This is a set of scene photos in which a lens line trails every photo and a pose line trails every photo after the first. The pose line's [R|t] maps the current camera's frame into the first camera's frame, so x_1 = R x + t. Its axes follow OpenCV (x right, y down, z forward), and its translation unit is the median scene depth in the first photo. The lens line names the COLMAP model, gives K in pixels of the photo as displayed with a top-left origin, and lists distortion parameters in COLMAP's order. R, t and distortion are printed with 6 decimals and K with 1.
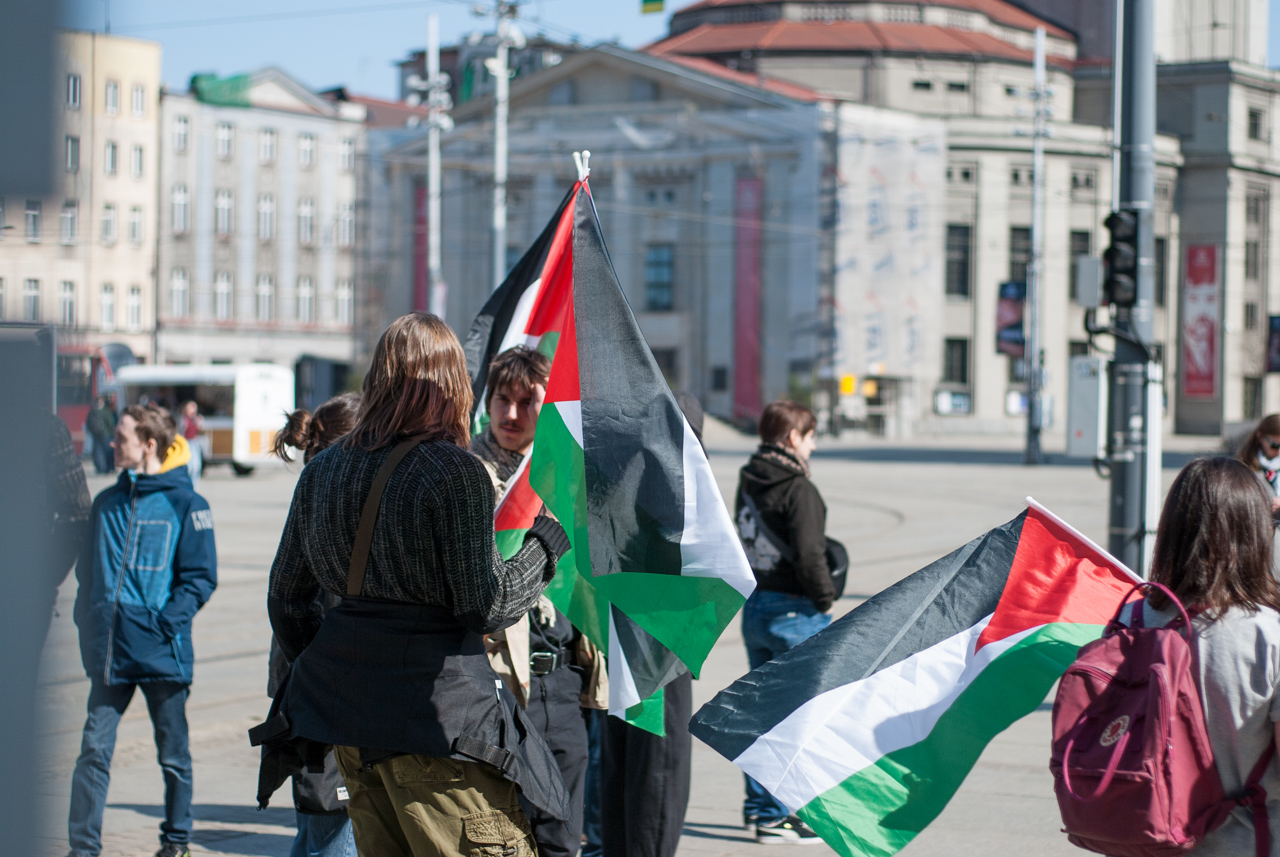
lens RADIAL K [[2789.2, 0, 631.0], [0, 2789.2, 441.7], [0, 0, 1]] dist [-0.016454, 0.000000]
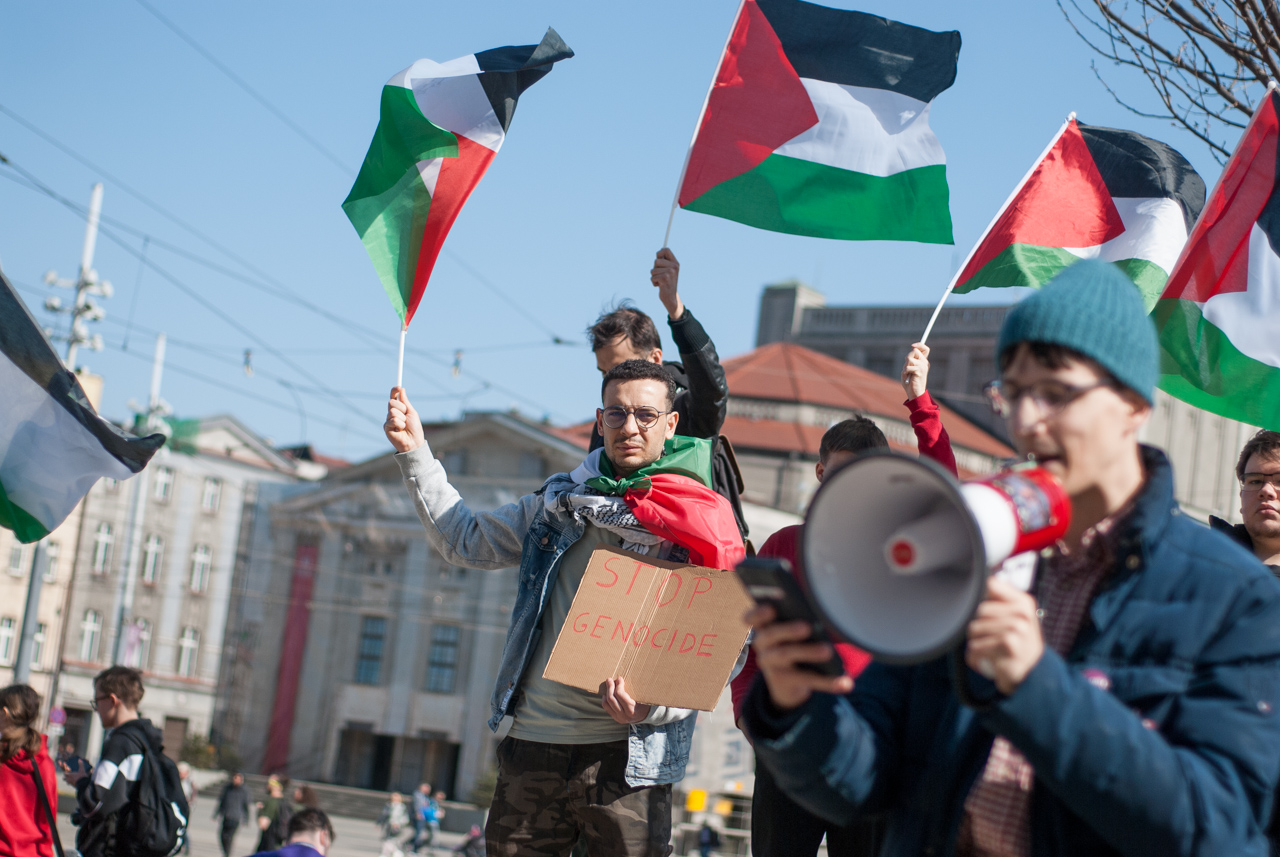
lens RADIAL K [[2789.2, 0, 636.9], [0, 2789.2, 470.1], [0, 0, 1]] dist [-0.016454, 0.000000]
pose [[0.992179, 0.104502, -0.068266, 0.097167], [-0.113012, 0.984270, -0.135800, -0.000328], [0.053001, 0.142453, 0.988382, 0.062445]]
